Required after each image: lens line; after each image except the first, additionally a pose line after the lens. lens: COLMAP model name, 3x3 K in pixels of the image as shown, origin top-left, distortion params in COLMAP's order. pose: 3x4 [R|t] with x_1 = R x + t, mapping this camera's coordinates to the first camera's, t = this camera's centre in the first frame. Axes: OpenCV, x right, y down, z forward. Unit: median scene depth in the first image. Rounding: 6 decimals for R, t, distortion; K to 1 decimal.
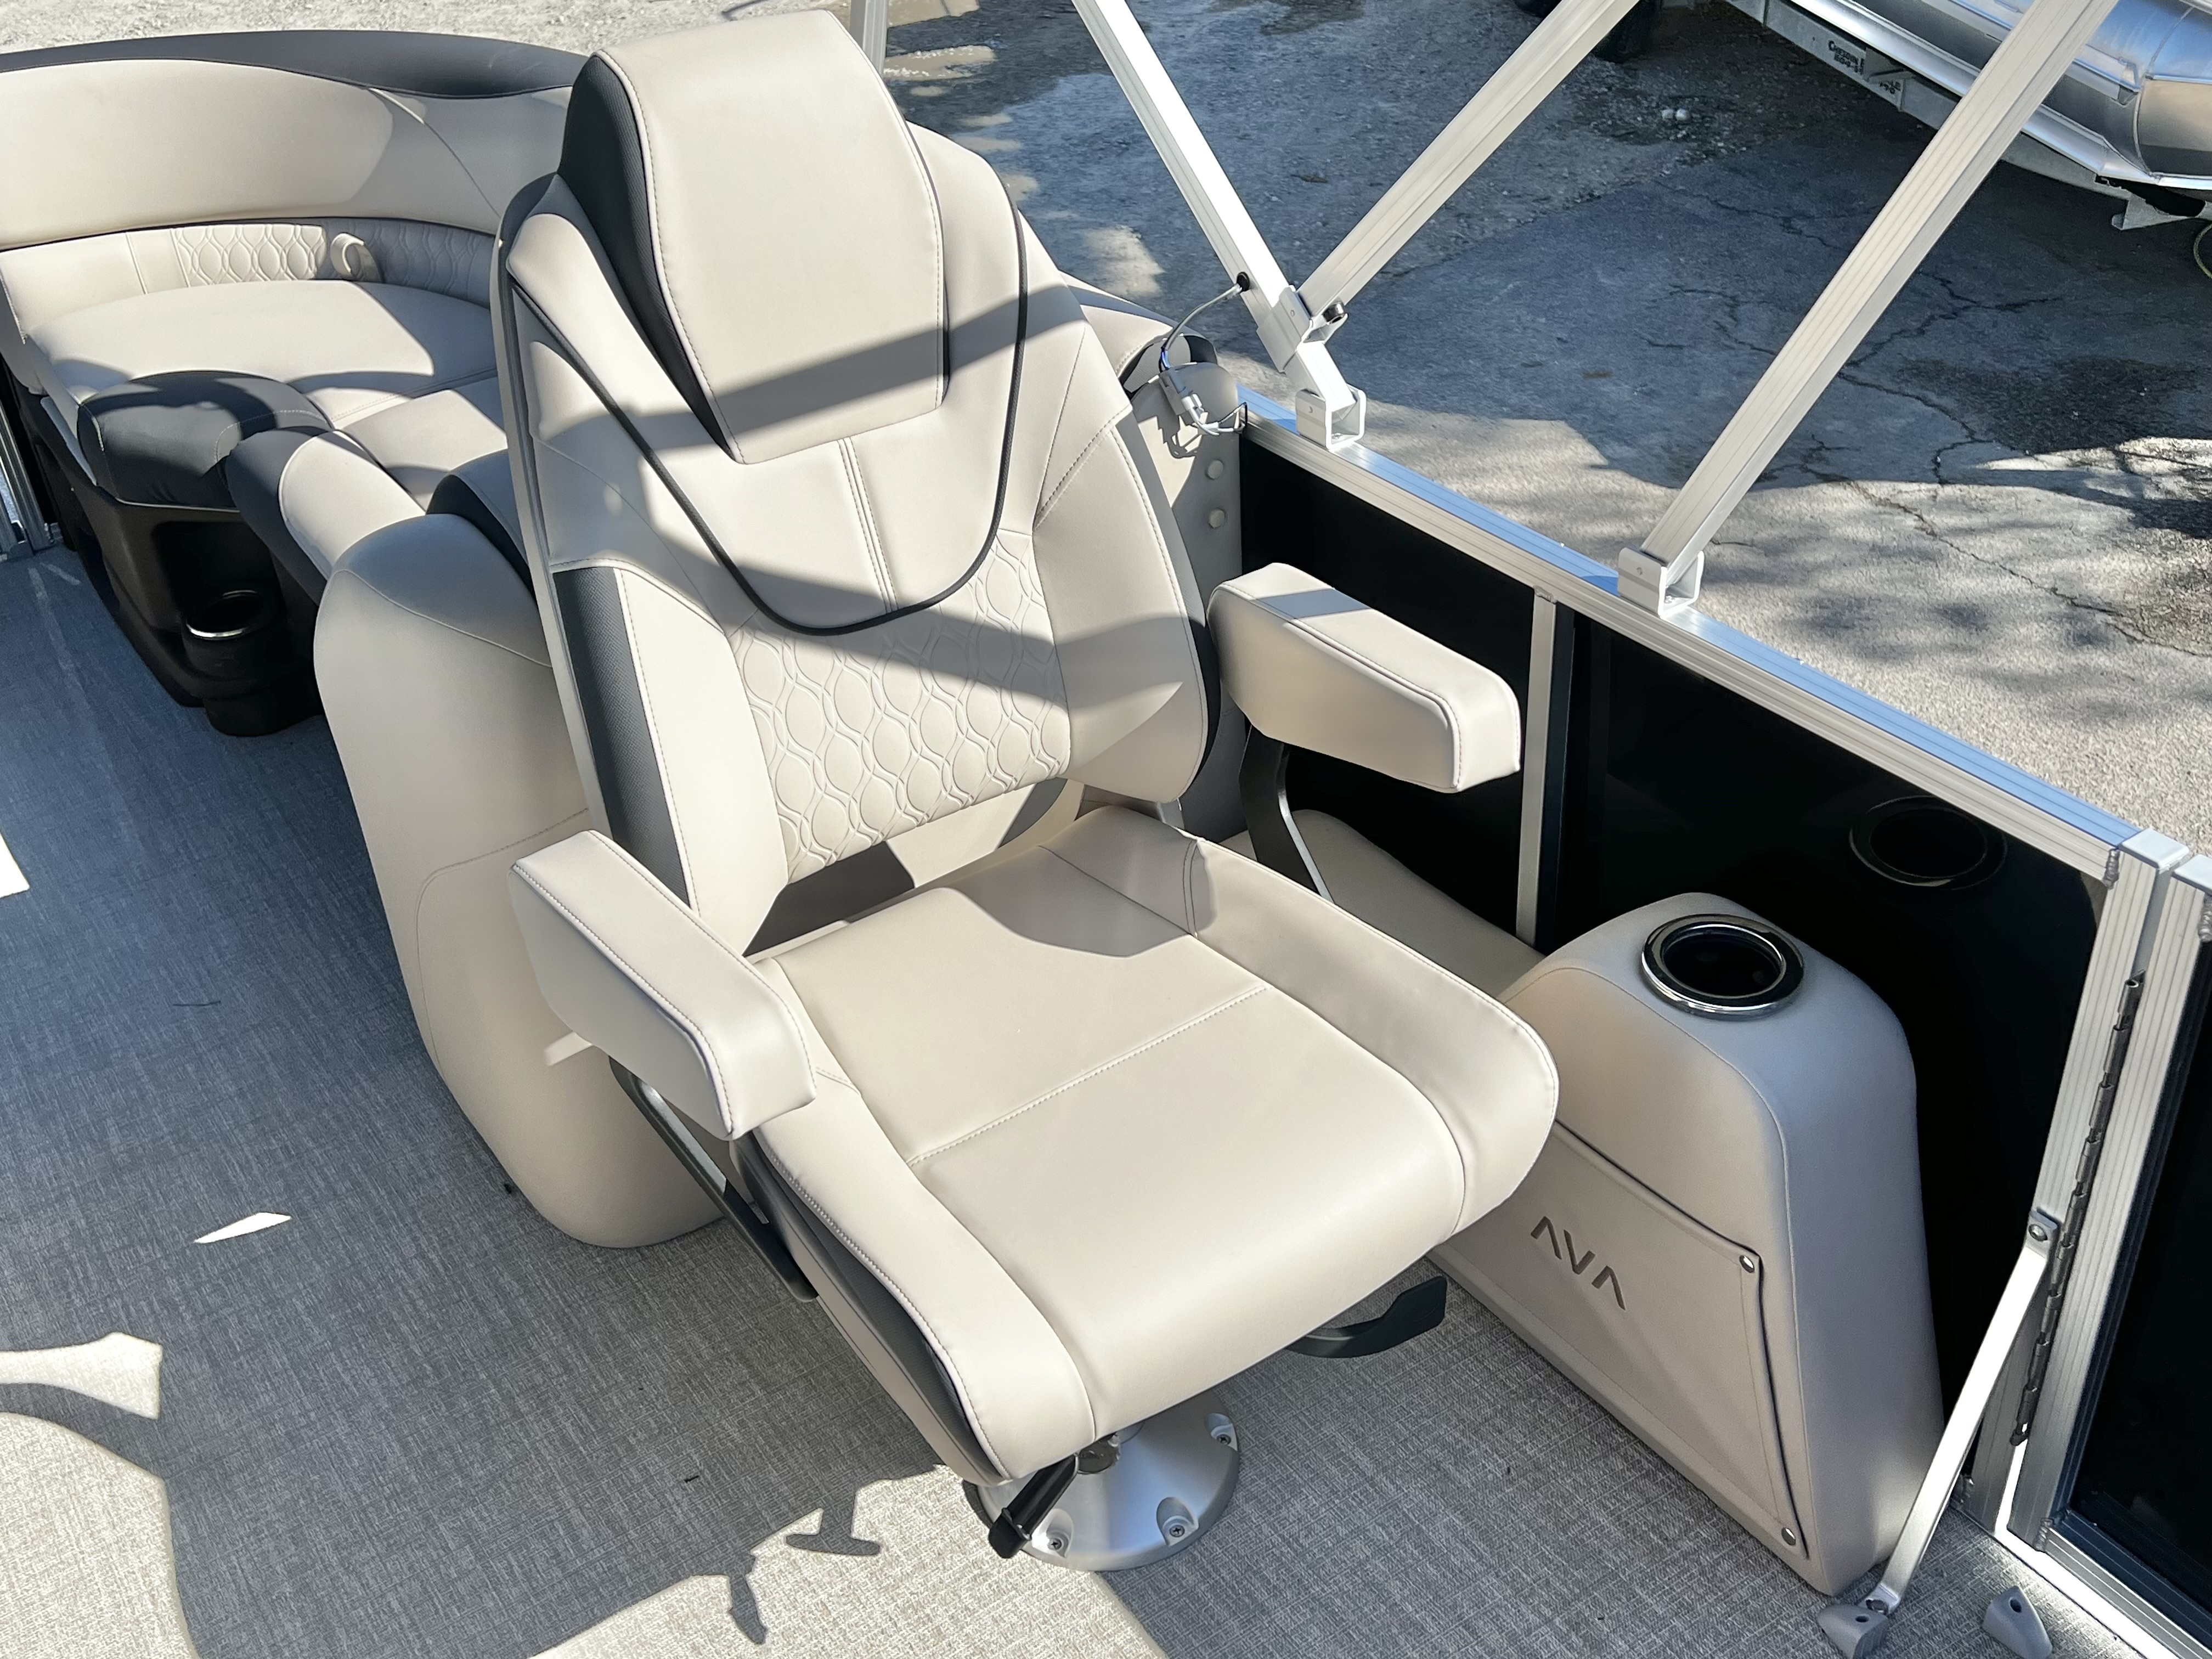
lens RADIAL K [[2226.3, 0, 1108.4], [0, 2226.3, 799.0], [0, 0, 1]] dist [0.030478, 0.000000]
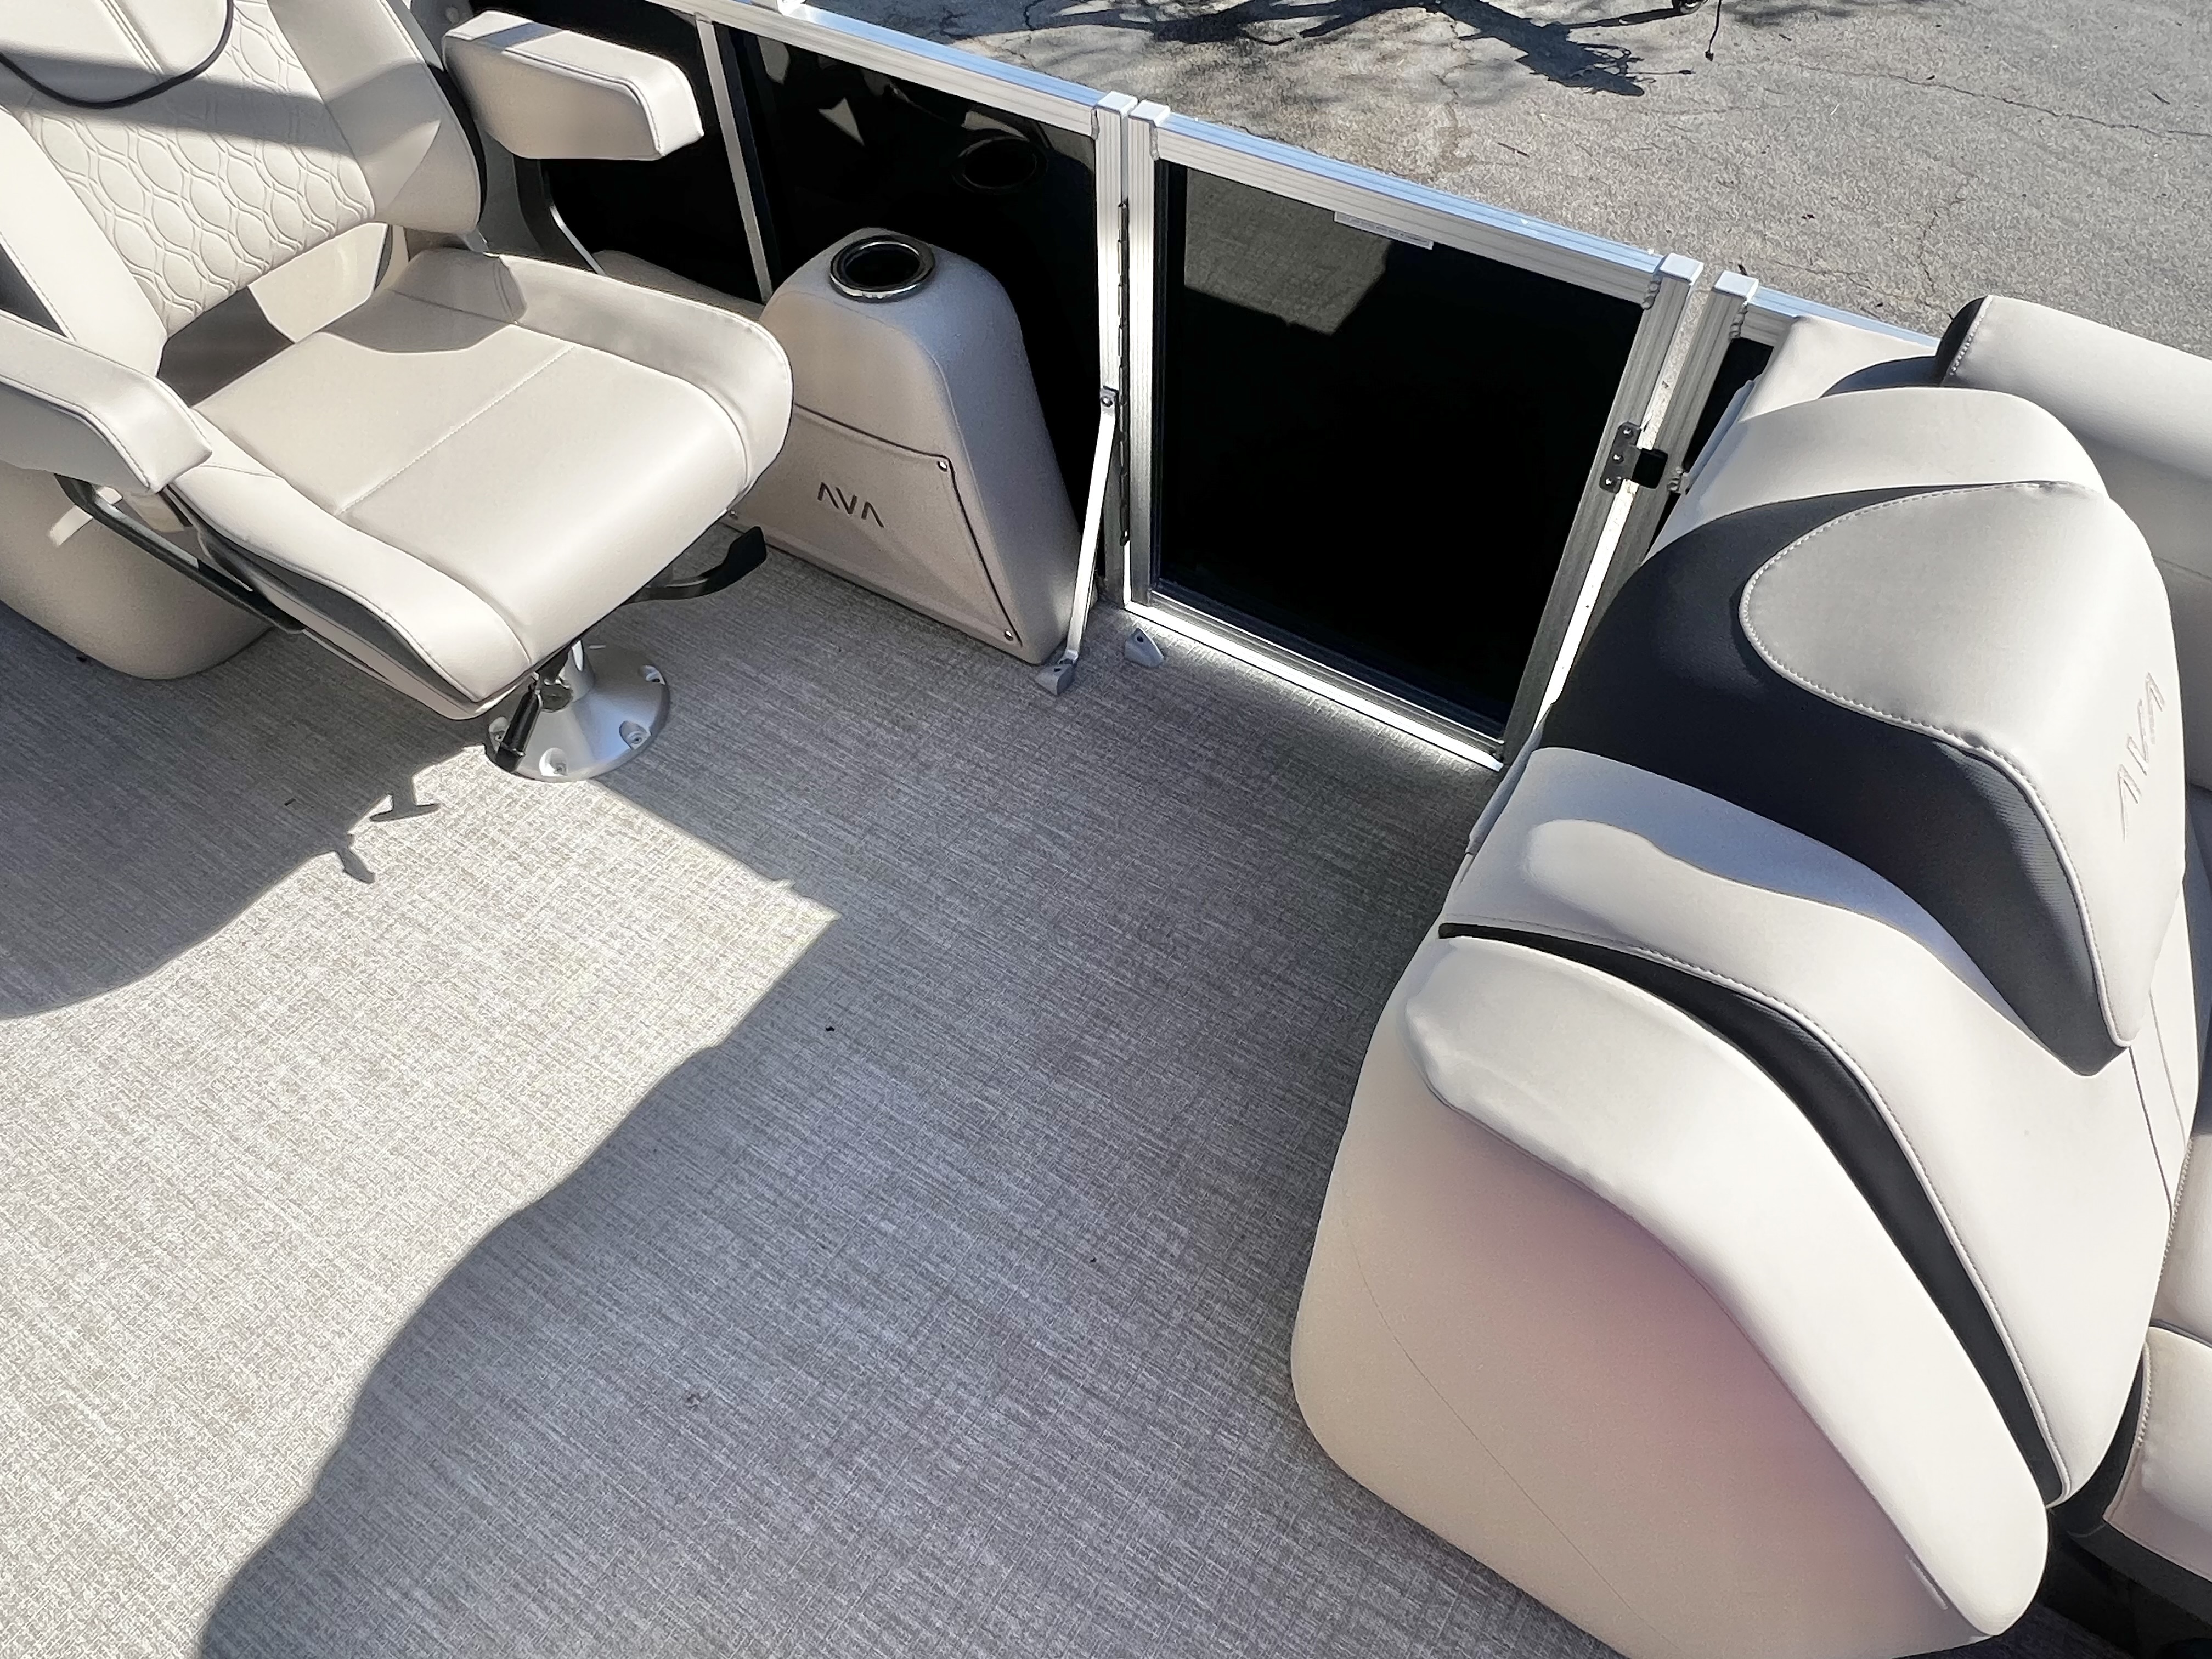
lens RADIAL K [[1409.2, 0, 1085.8], [0, 1409.2, 832.0], [0, 0, 1]] dist [-0.007830, 0.004164]
pose [[0.922790, -0.287274, 0.256774, 0.044564], [0.189388, 0.918536, 0.347021, 0.100827], [-0.335546, -0.271598, 0.902022, 0.013145]]
